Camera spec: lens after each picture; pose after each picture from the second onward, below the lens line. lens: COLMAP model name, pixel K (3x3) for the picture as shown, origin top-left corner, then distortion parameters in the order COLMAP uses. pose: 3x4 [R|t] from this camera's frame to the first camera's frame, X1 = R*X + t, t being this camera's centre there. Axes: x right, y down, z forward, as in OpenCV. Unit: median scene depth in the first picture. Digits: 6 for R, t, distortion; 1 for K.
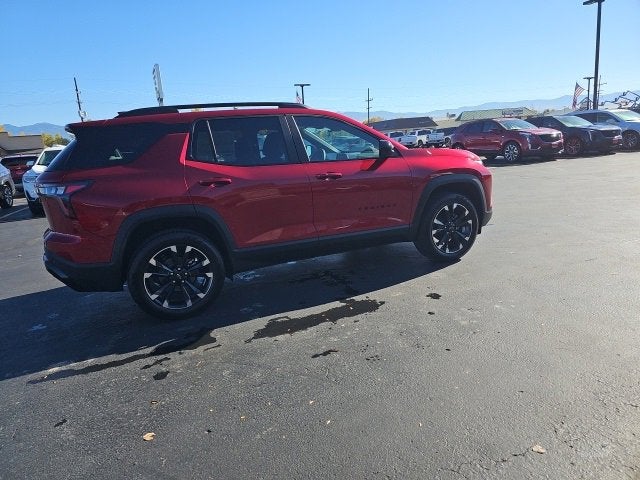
lens RADIAL K [[417.6, 0, 315.3], [0, 417.6, 235.3], [0, 0, 1]] dist [0.054901, -0.042838]
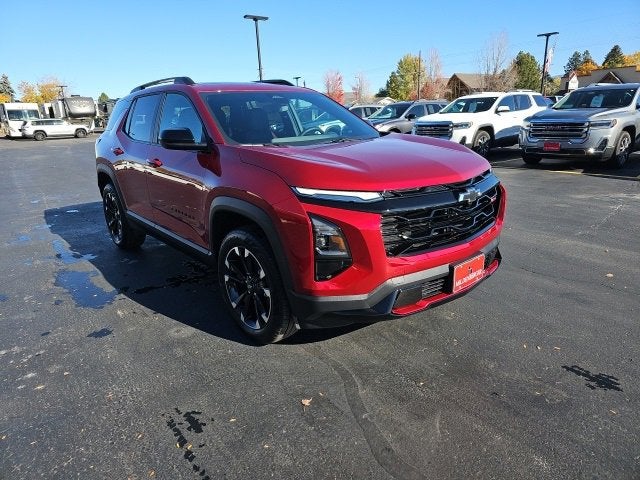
lens RADIAL K [[423.2, 0, 317.7], [0, 423.2, 236.3], [0, 0, 1]] dist [0.055147, -0.041474]
pose [[0.285726, 0.322049, -0.902577, 1.079685], [-0.189823, 0.942199, 0.276095, -0.332187], [0.939323, 0.092442, 0.330342, 1.105585]]
